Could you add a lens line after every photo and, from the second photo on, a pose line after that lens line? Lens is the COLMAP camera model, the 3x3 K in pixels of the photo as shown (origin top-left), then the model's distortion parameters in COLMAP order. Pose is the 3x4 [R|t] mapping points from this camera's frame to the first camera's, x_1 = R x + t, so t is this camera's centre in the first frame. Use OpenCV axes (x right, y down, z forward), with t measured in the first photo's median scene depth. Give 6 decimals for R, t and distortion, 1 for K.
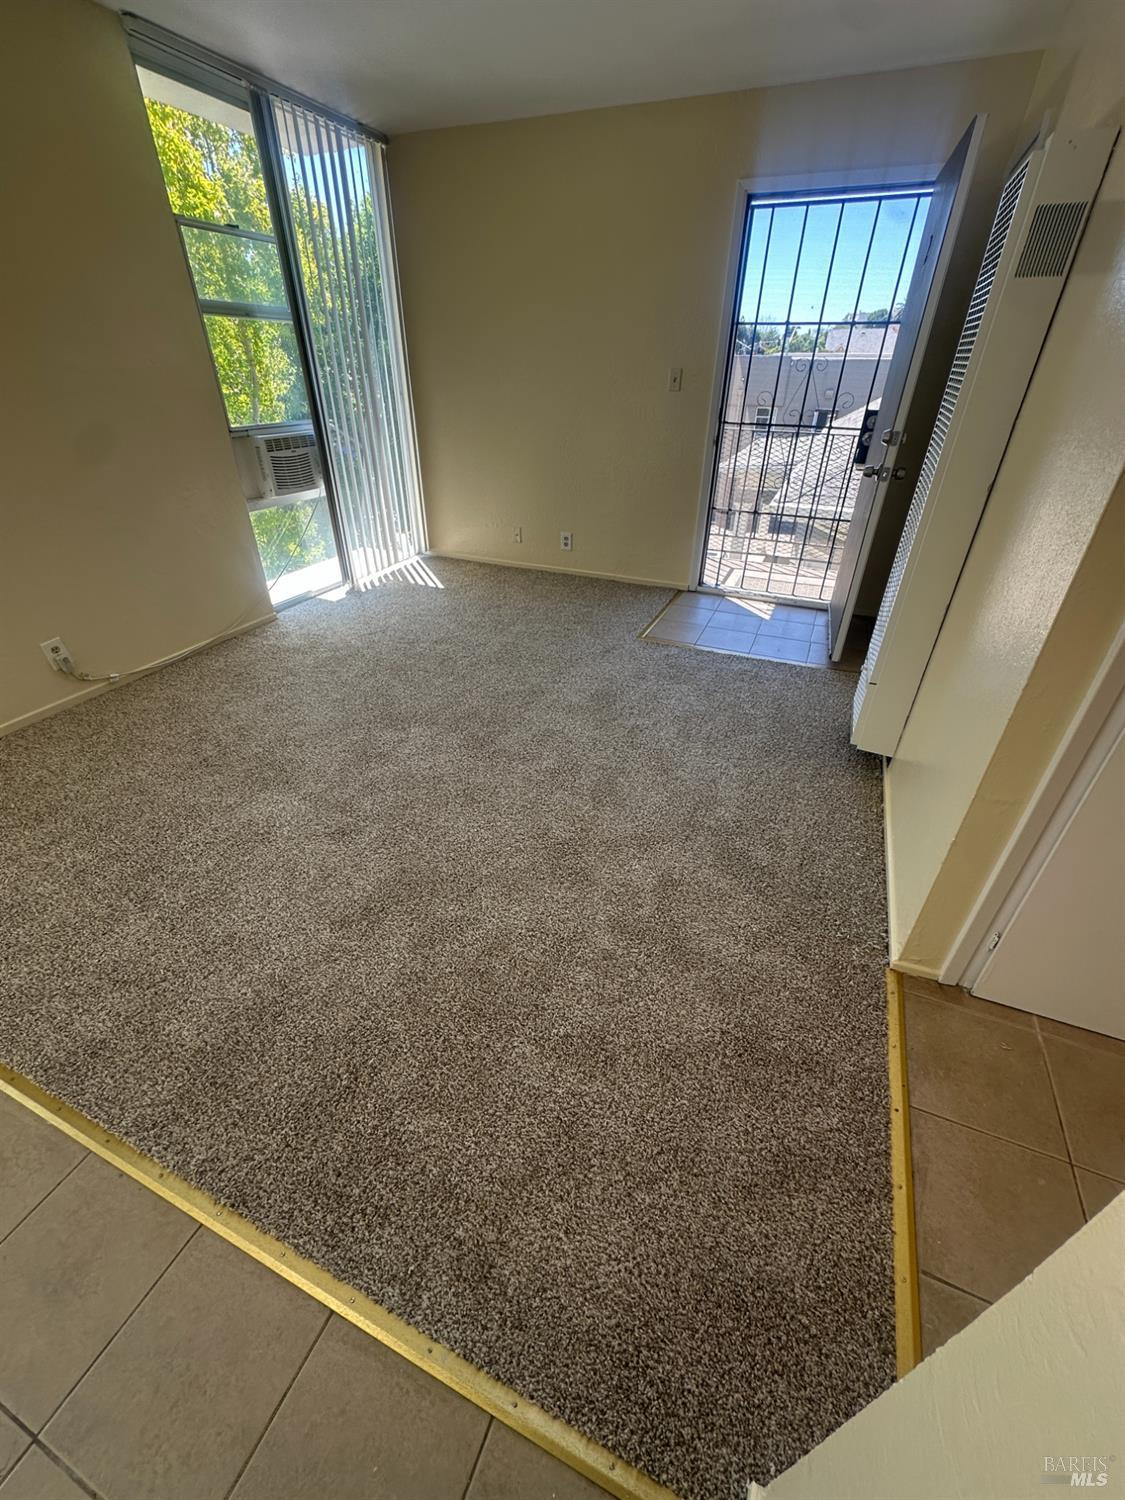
lens RADIAL K [[601.7, 0, 566.8], [0, 601.7, 748.2], [0, 0, 1]] dist [-0.000976, -0.000015]
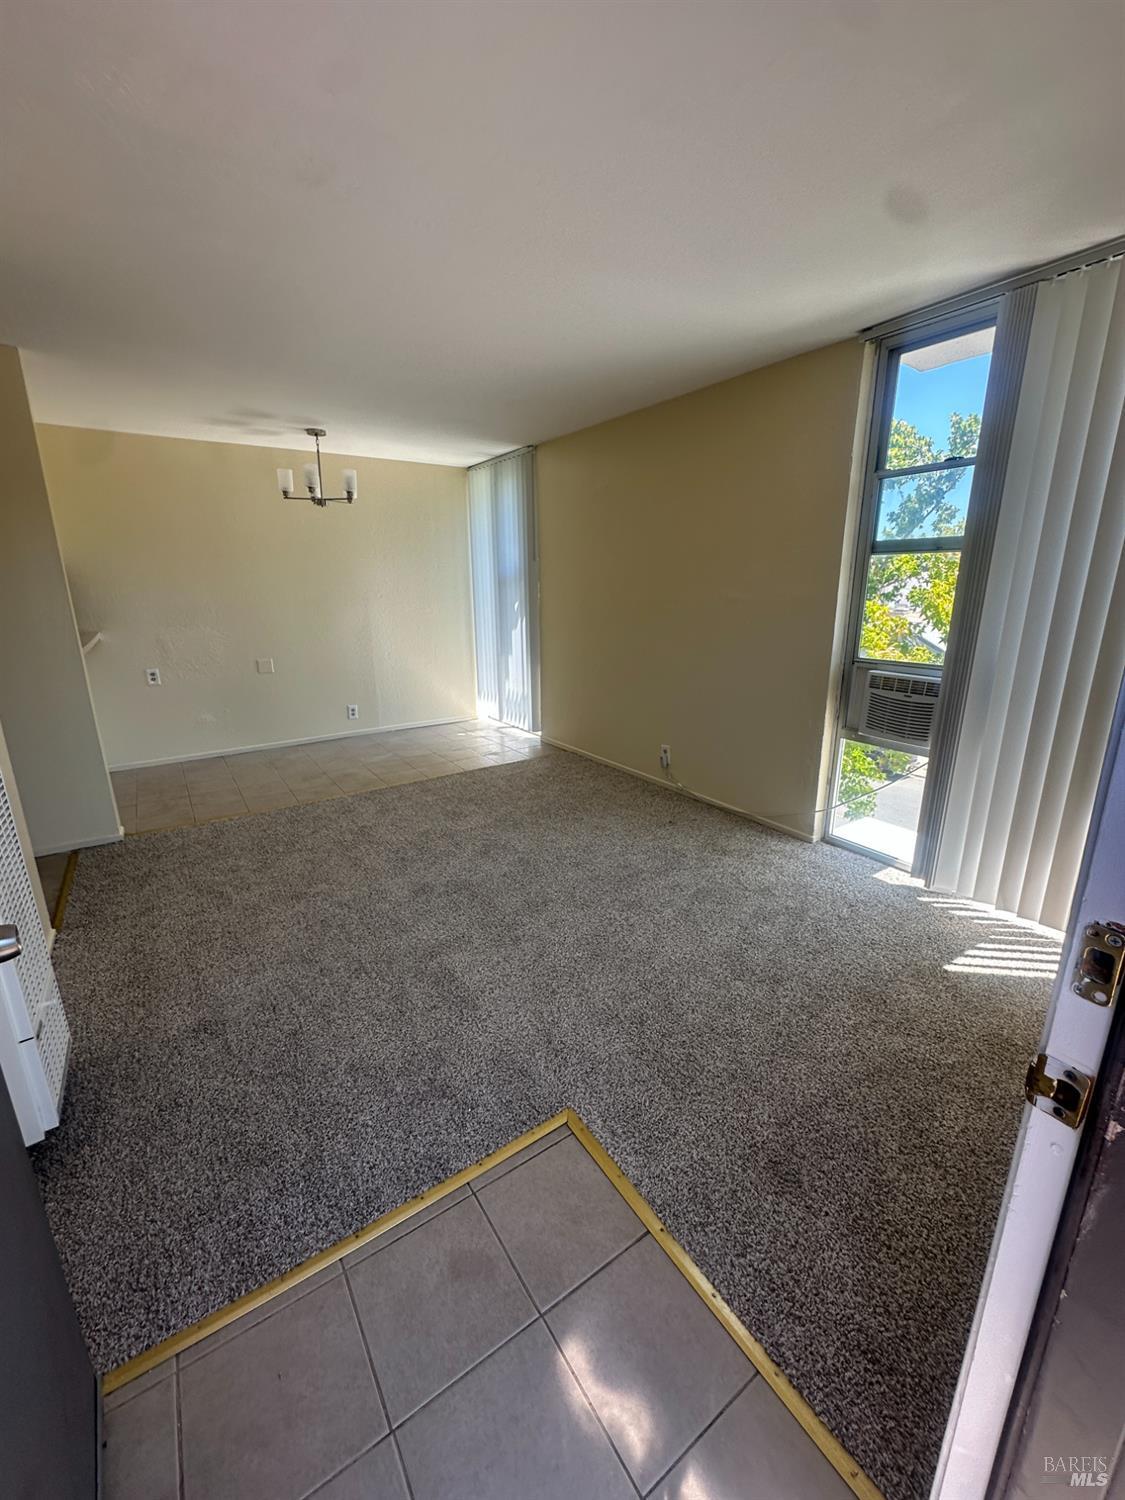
lens RADIAL K [[601.7, 0, 563.2], [0, 601.7, 746.3], [0, 0, 1]] dist [-0.000976, -0.000015]
pose [[-0.544175, 0.212855, -0.811521, 0.492768], [-0.452876, 0.739725, 0.497705, -0.707539], [0.706242, 0.638357, -0.306143, 1.079676]]
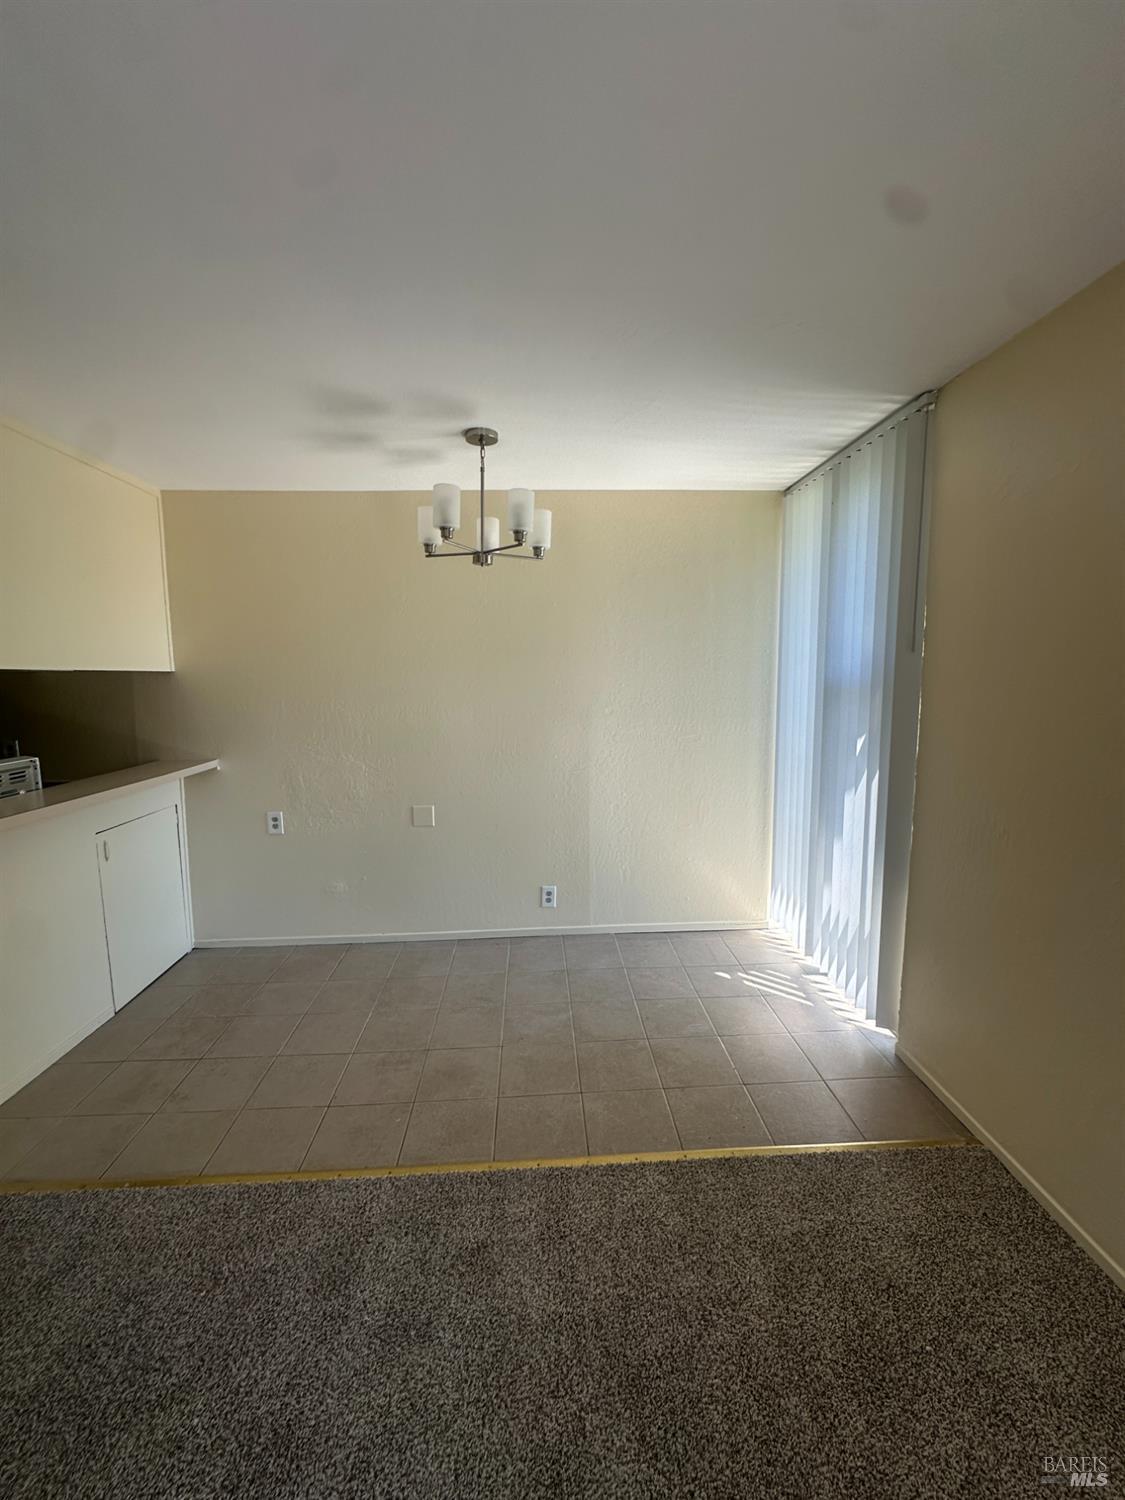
lens RADIAL K [[601.7, 0, 564.4], [0, 601.7, 745.7], [0, 0, 1]] dist [-0.000976, -0.000015]
pose [[-0.900861, 0.049381, -0.431290, -0.215561], [-0.236346, 0.777562, 0.582699, -0.463054], [0.364129, 0.626865, -0.688804, 0.611063]]
